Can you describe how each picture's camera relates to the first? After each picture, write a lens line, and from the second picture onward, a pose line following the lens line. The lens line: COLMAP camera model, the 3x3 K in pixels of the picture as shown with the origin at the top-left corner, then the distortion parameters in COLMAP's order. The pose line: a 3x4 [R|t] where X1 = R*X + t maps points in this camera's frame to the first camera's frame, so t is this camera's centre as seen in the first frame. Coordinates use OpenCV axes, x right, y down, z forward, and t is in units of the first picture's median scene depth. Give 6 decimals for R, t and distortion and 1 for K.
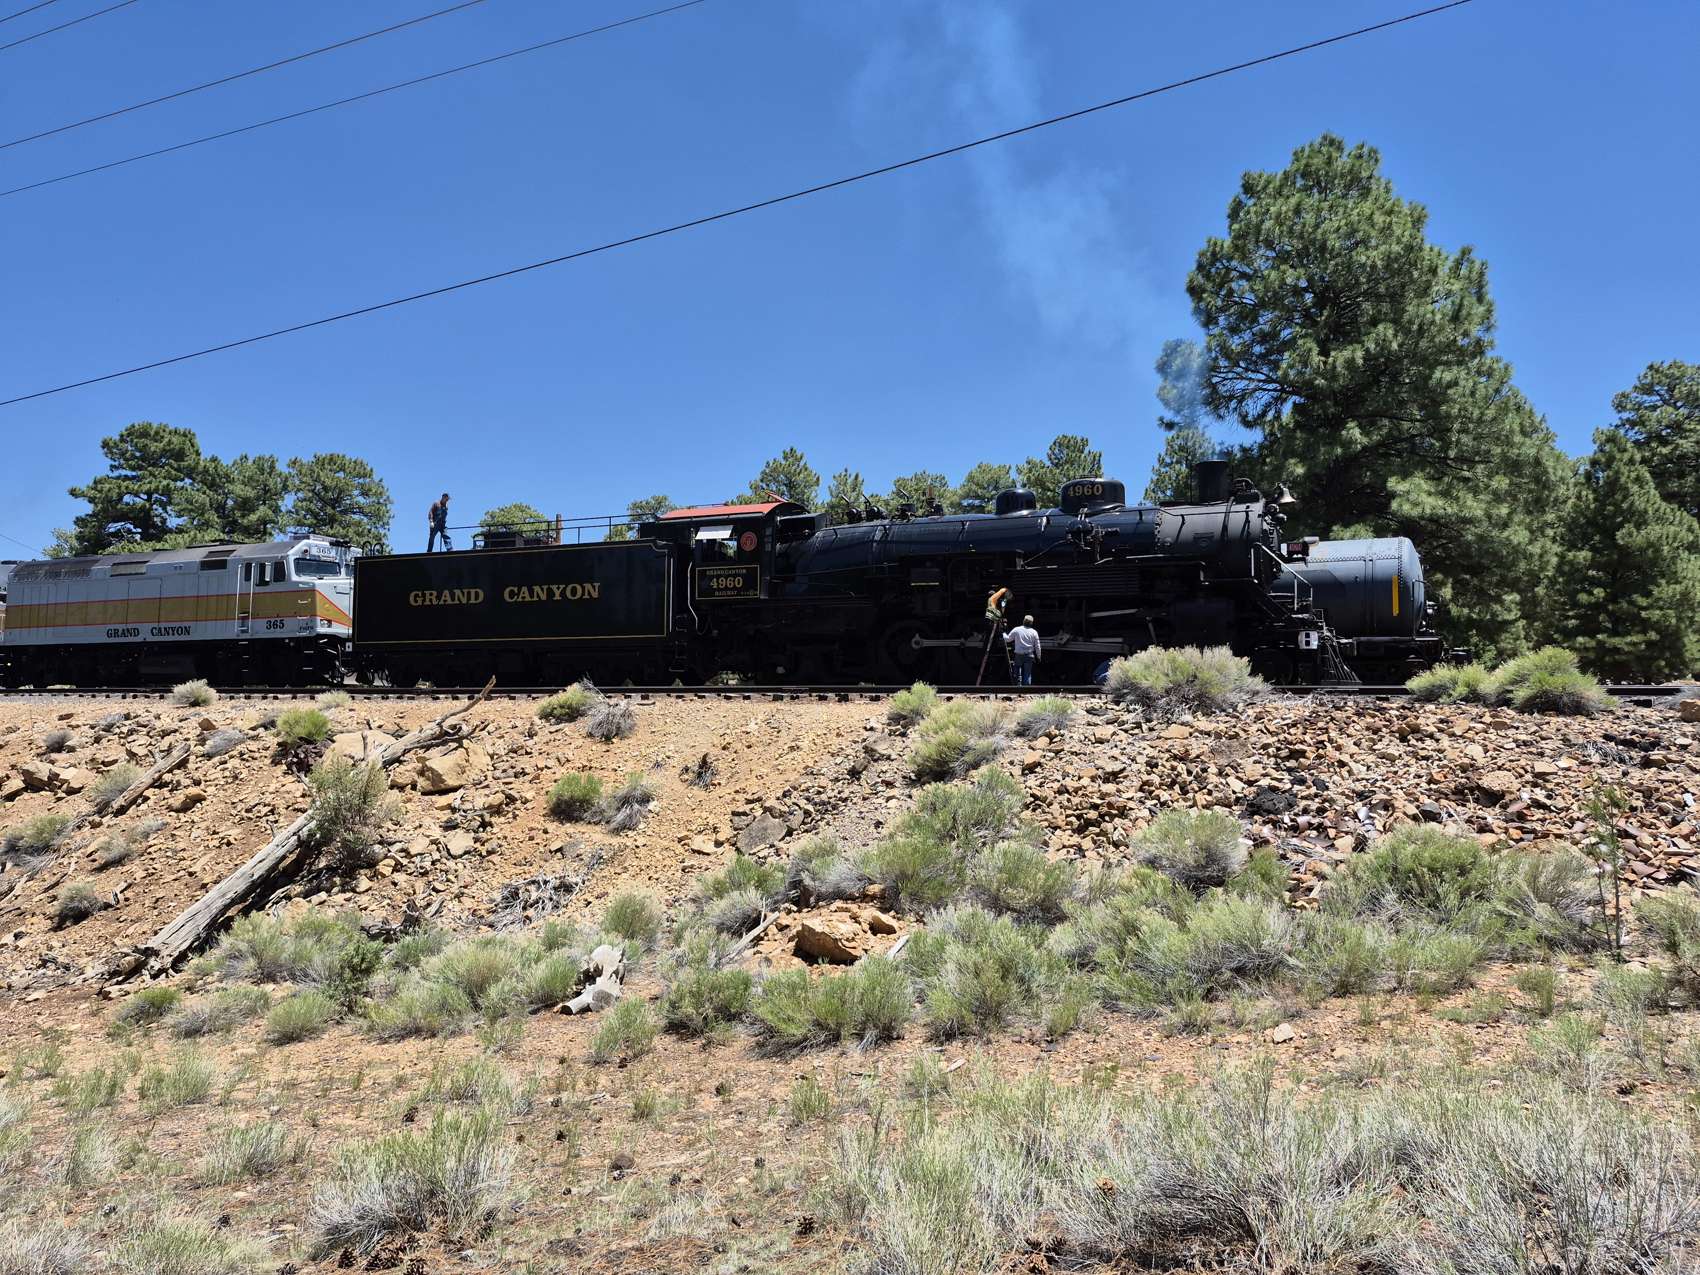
lens RADIAL K [[1161.3, 0, 863.4], [0, 1161.3, 628.2], [0, 0, 1]] dist [0.083718, -0.045649]
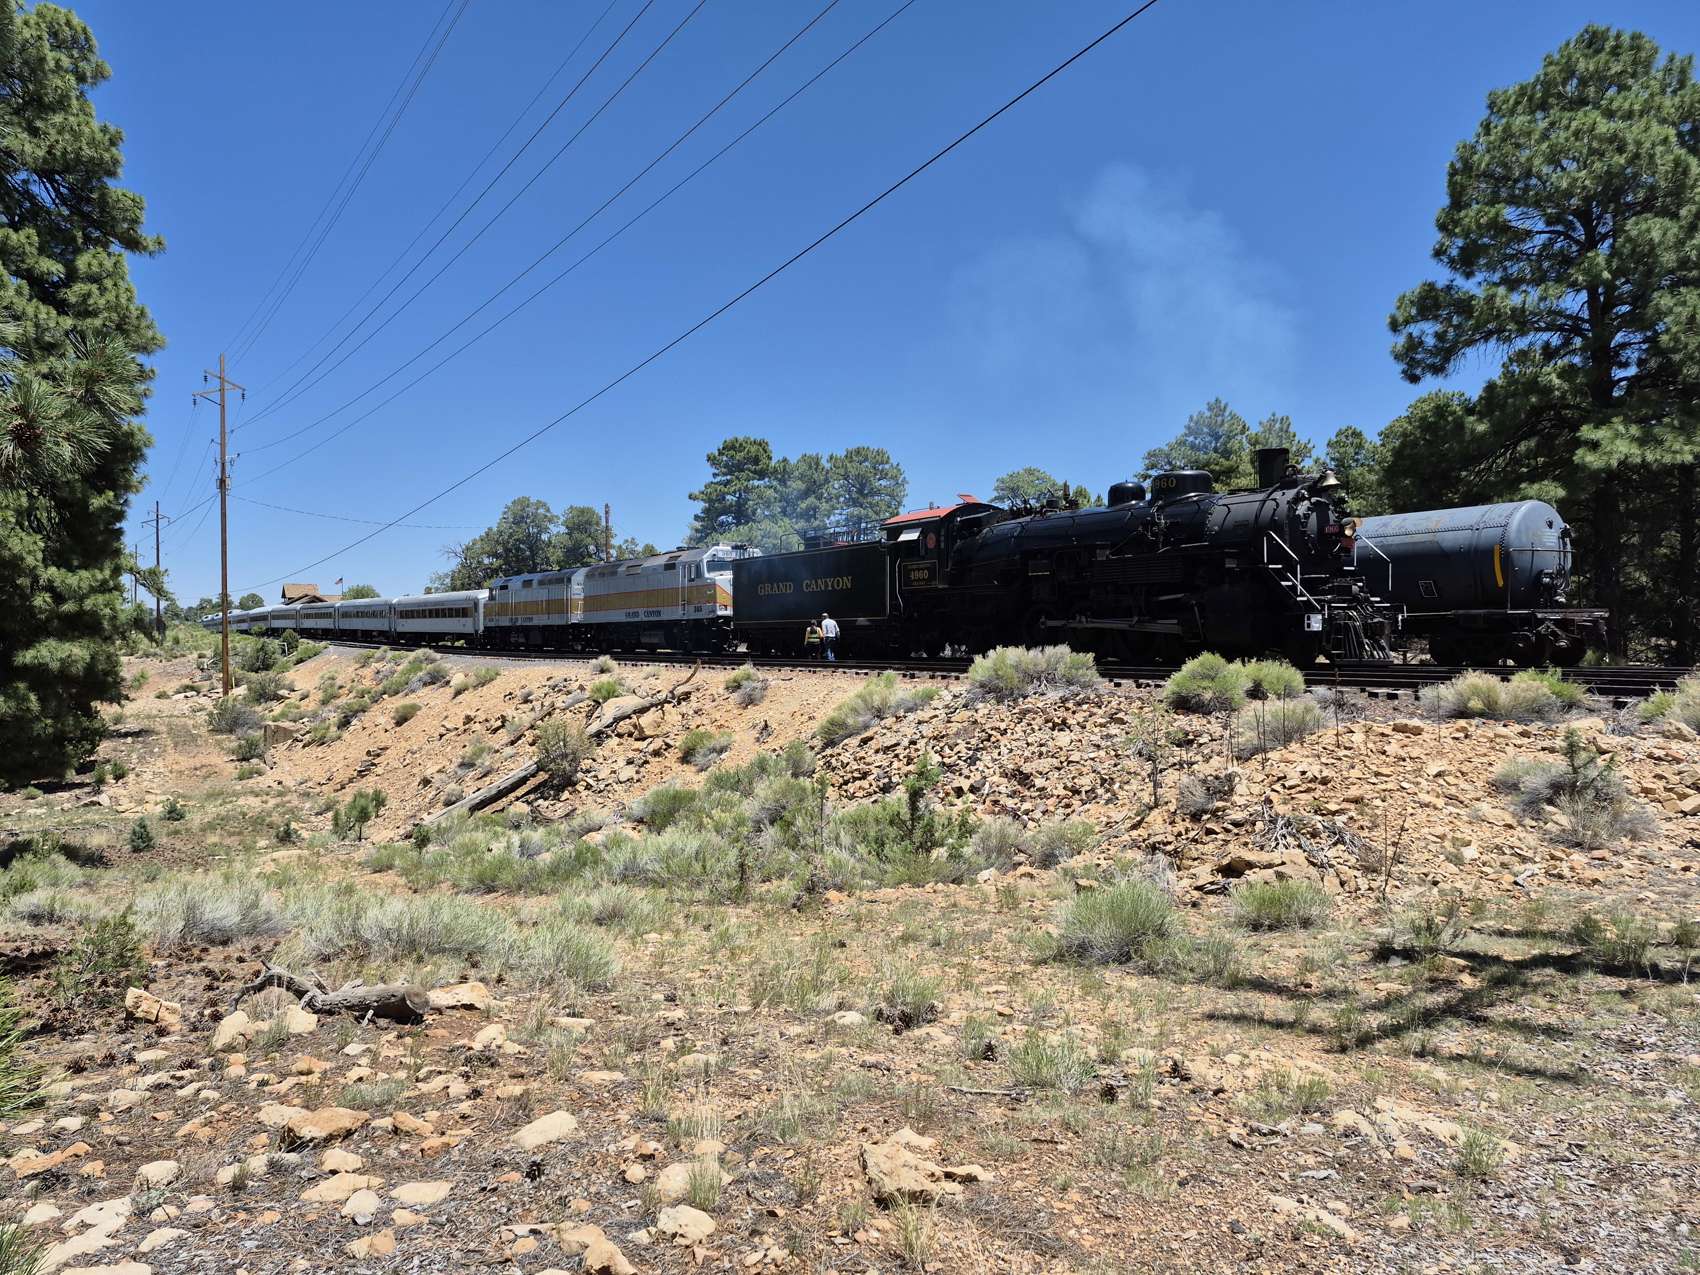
lens RADIAL K [[1152.2, 0, 848.9], [0, 1152.2, 631.6], [0, 0, 1]] dist [0.110337, -0.028785]
pose [[0.849005, -0.014956, -0.528173, 0.657287], [0.047318, 0.997735, 0.047809, -0.058184], [0.526262, -0.065582, 0.847790, -0.118505]]
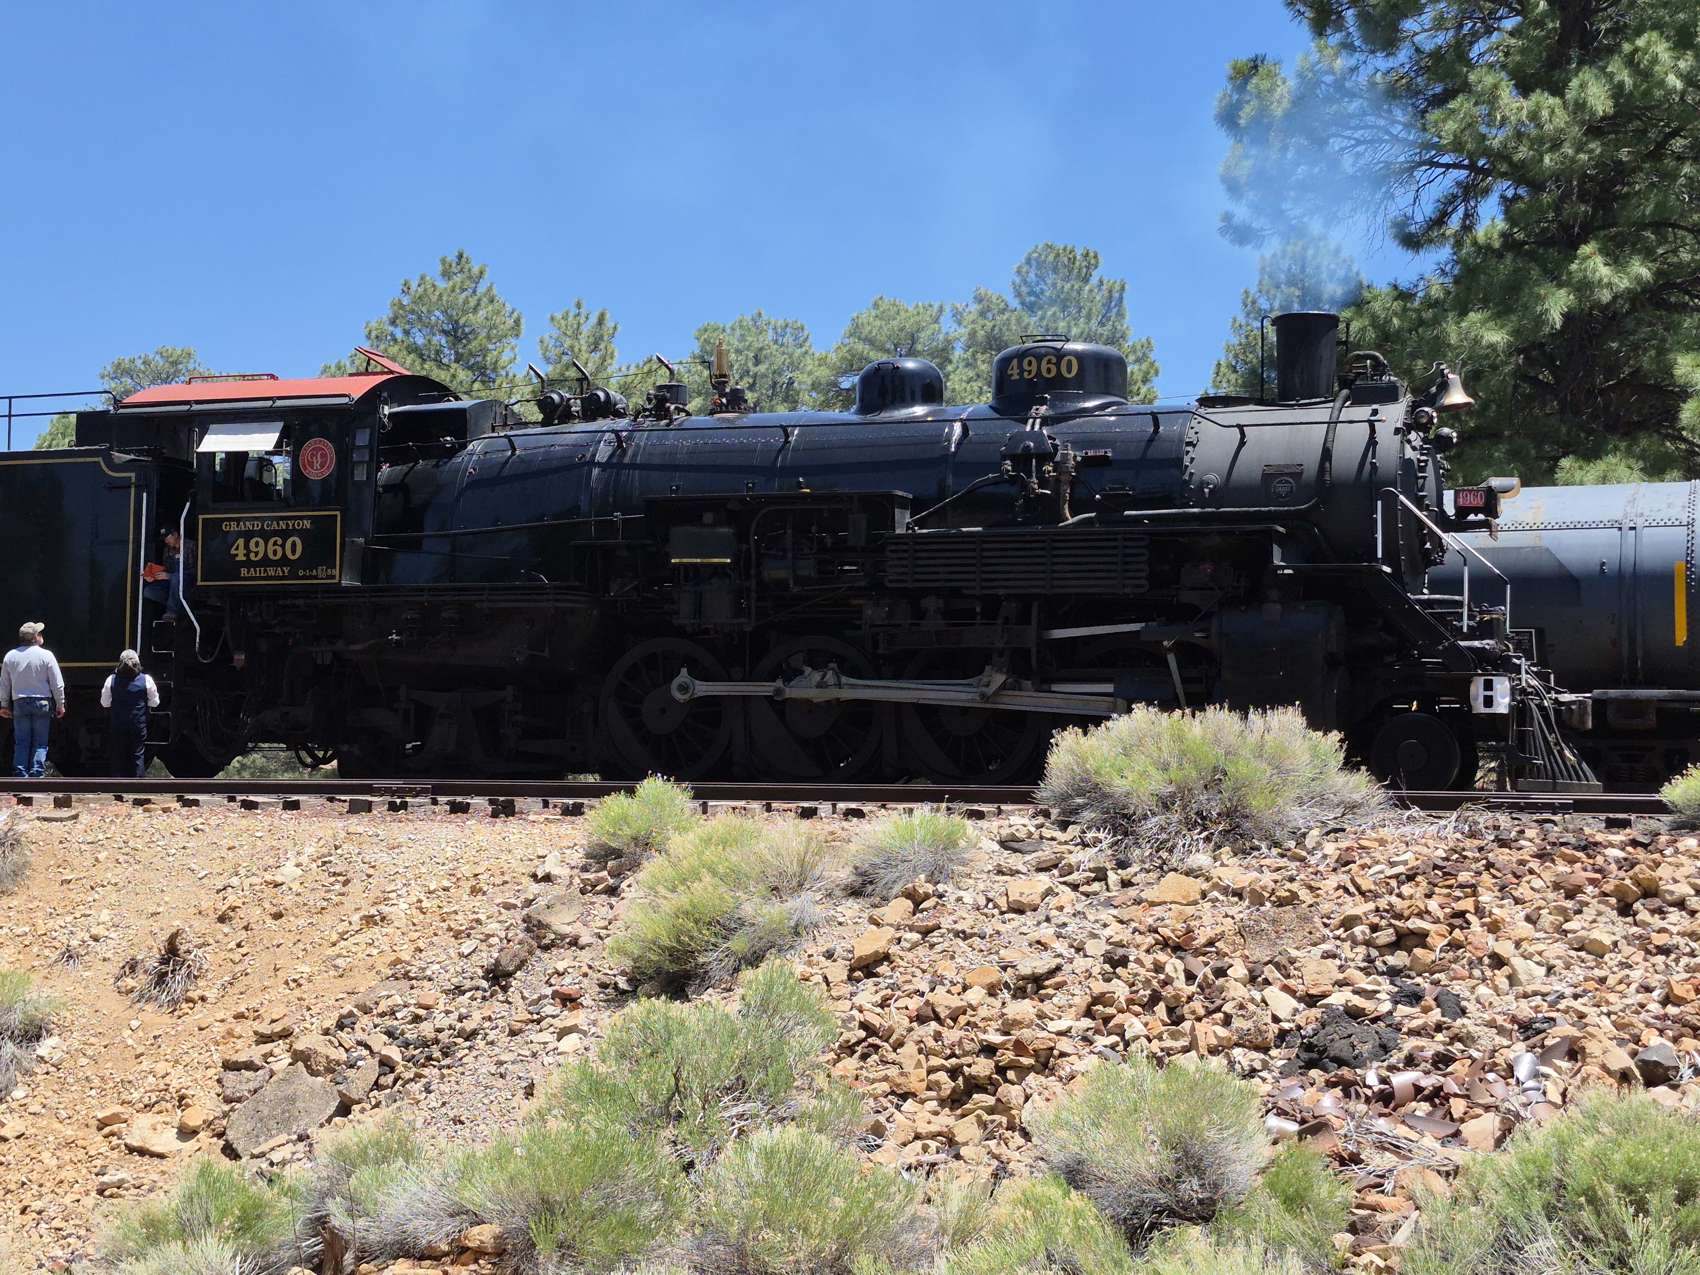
lens RADIAL K [[2523.8, 0, 845.4], [0, 2523.8, 622.9], [0, 0, 1]] dist [0.091187, 0.000000]
pose [[0.996543, 0.015920, 0.081541, 0.039114], [-0.015100, 0.999829, -0.010662, -0.004812], [-0.081696, 0.009394, 0.996613, -0.006005]]
